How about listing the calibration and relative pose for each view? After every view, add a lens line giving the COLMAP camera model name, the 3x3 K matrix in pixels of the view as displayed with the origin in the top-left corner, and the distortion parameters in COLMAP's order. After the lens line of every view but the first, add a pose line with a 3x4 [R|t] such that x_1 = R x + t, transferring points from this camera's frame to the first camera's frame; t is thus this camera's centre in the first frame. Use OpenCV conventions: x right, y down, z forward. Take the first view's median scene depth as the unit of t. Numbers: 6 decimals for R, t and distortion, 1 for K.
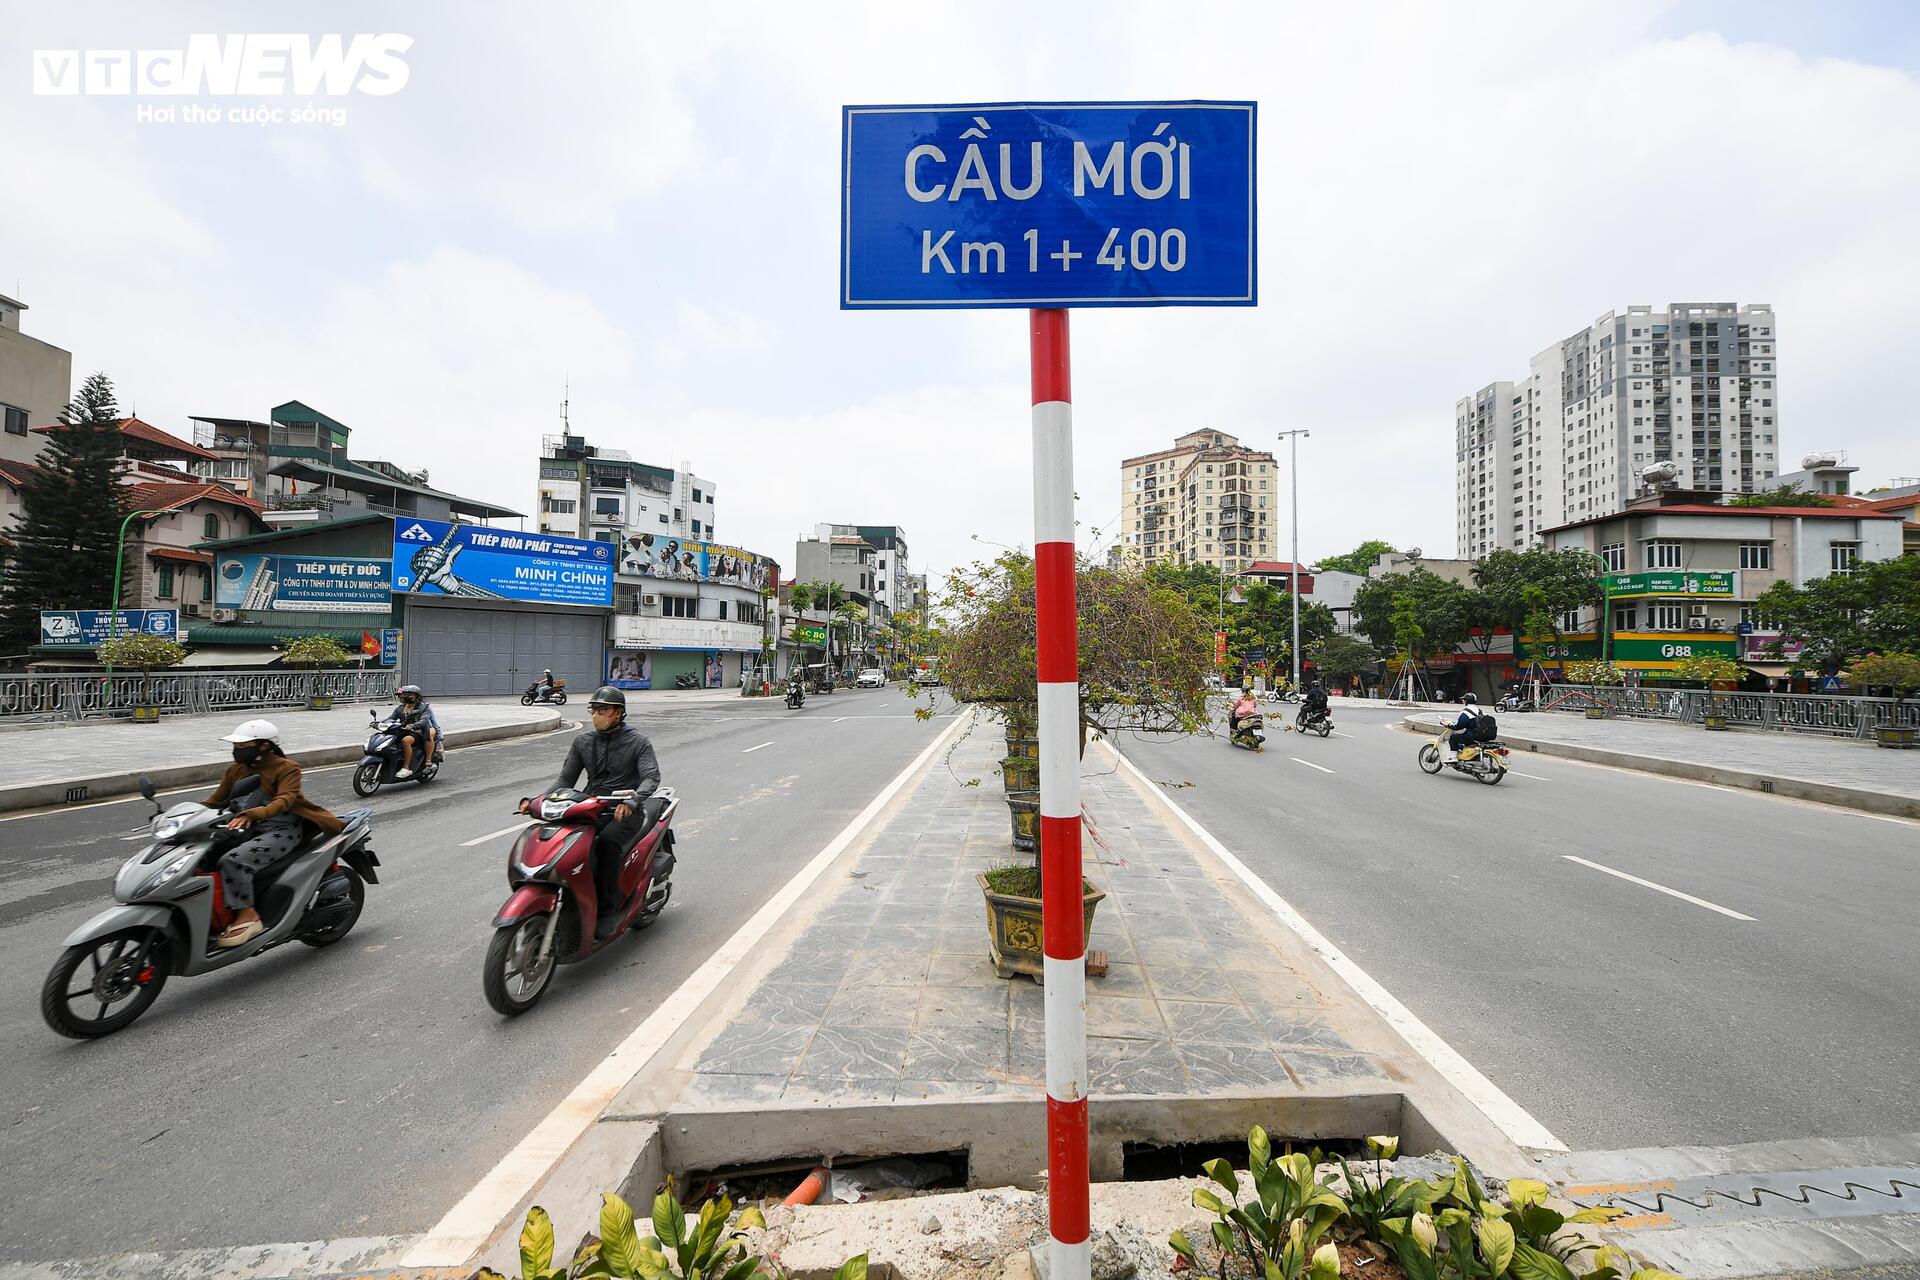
lens RADIAL K [[787.6, 0, 968.2], [0, 787.6, 673.3], [0, 0, 1]] dist [-0.002354, -0.000228]
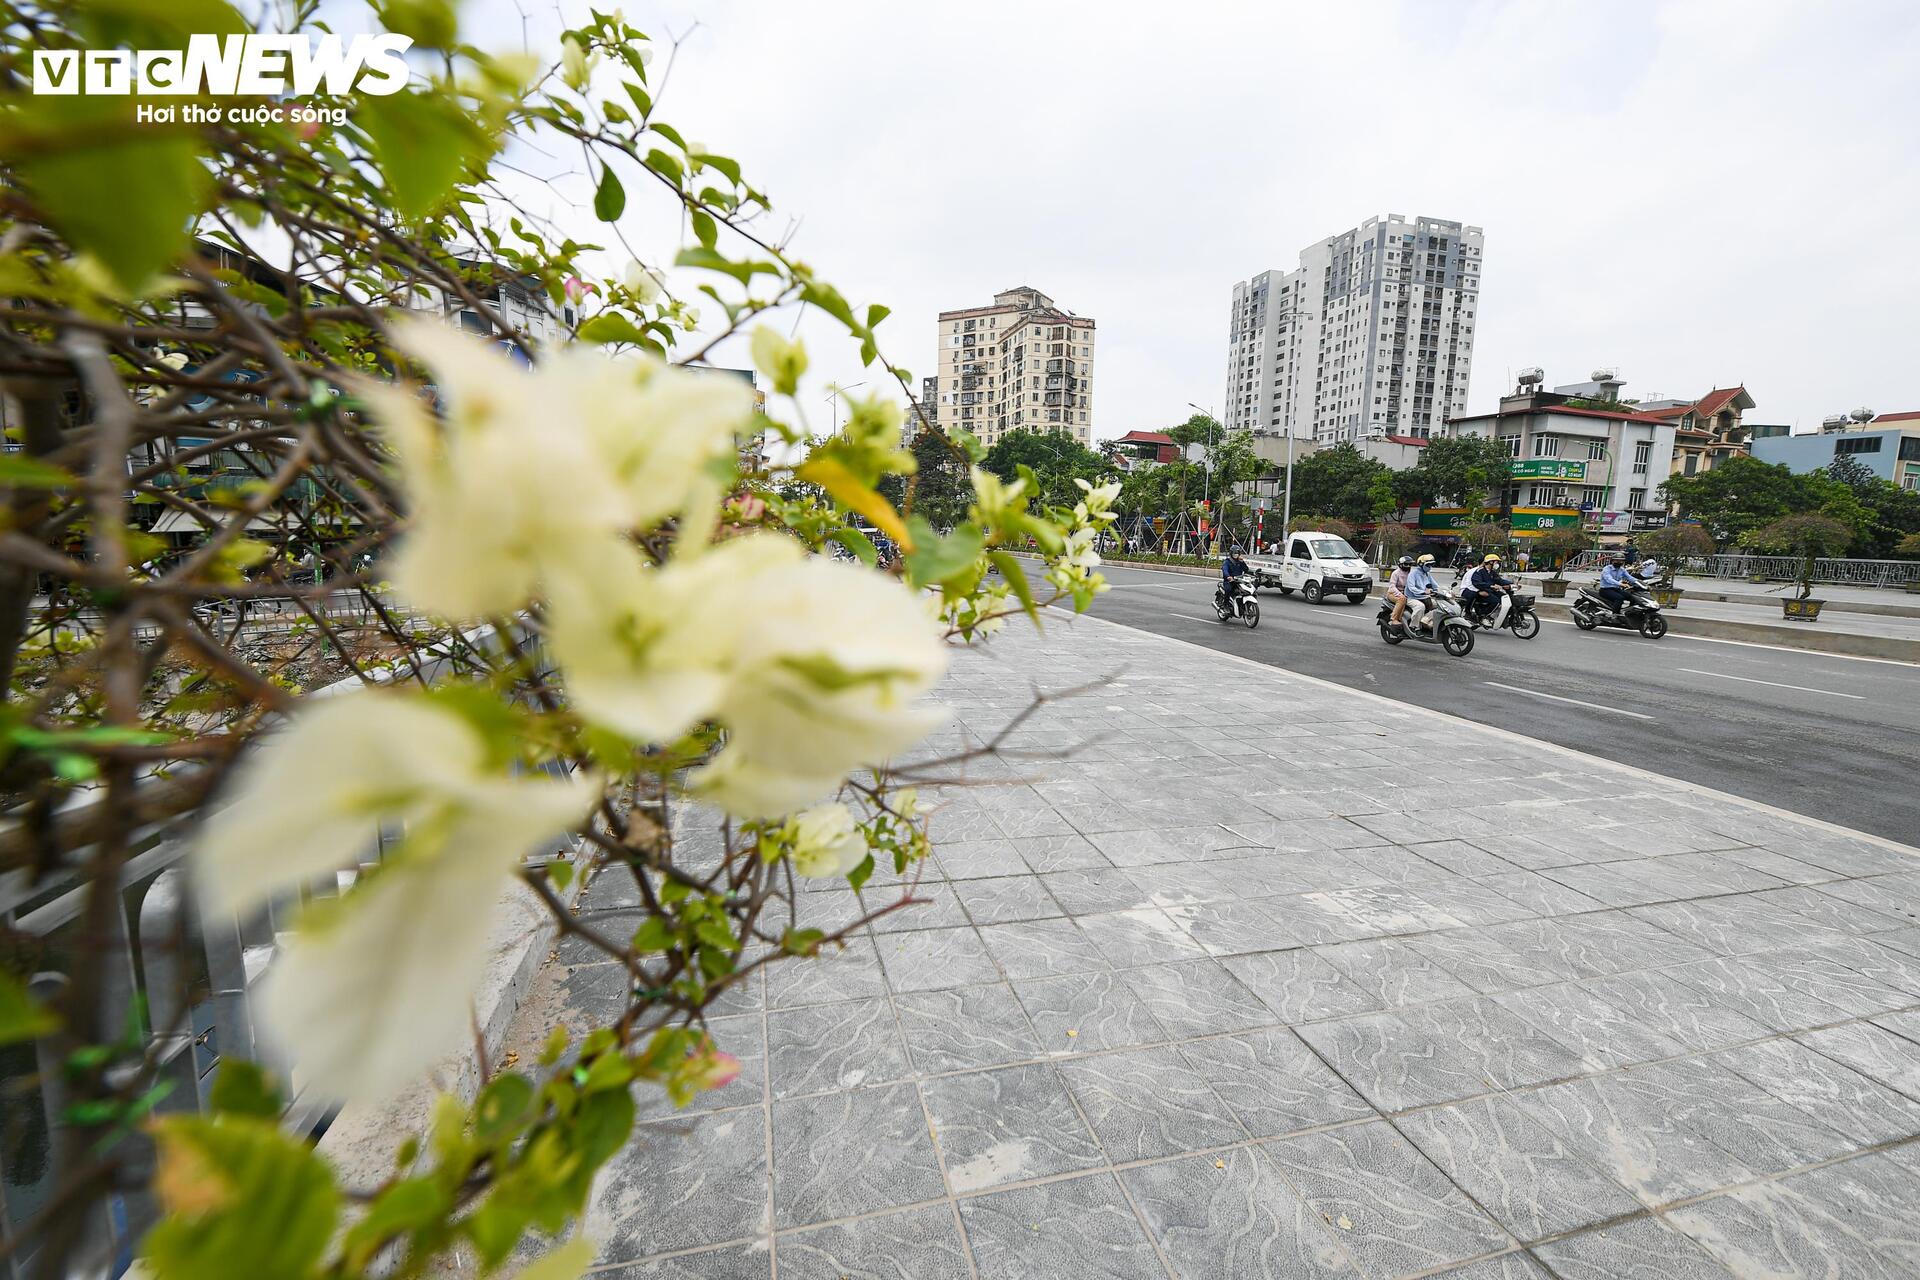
lens RADIAL K [[787.6, 0, 968.2], [0, 787.6, 673.3], [0, 0, 1]] dist [-0.002354, -0.000228]
pose [[0.945323, -0.052337, 0.321909, -0.126933], [-0.004095, 0.985057, 0.172179, -0.001038], [-0.326110, -0.164083, 0.930983, 0.018382]]
